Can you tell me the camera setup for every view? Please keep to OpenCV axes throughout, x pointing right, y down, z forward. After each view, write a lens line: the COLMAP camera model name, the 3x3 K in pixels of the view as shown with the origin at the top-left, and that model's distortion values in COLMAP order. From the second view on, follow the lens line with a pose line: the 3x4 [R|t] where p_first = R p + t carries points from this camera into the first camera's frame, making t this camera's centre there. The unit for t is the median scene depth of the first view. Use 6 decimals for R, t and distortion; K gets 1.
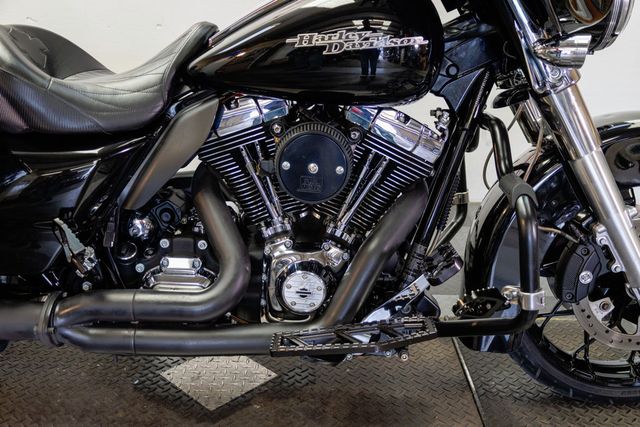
lens RADIAL K [[737.8, 0, 320.0], [0, 737.8, 213.5], [0, 0, 1]] dist [0.029415, 0.015187]
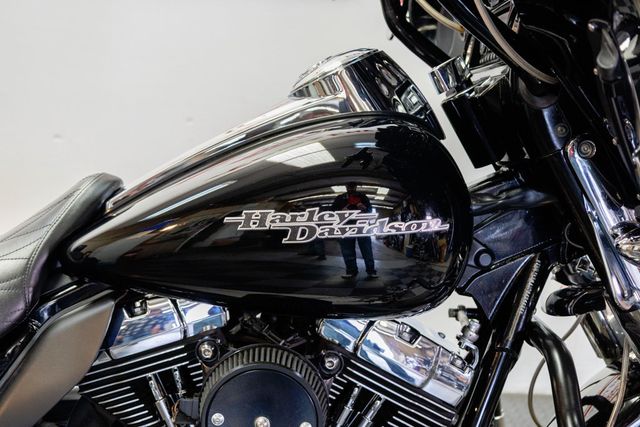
lens RADIAL K [[995.1, 0, 320.0], [0, 995.1, 213.5], [0, 0, 1]] dist [0.067711, -0.021502]
pose [[0.999270, 0.023160, 0.030381, 0.008886], [-0.018393, 0.988707, -0.148729, -0.104434], [-0.033482, 0.148061, 0.988411, 0.145292]]
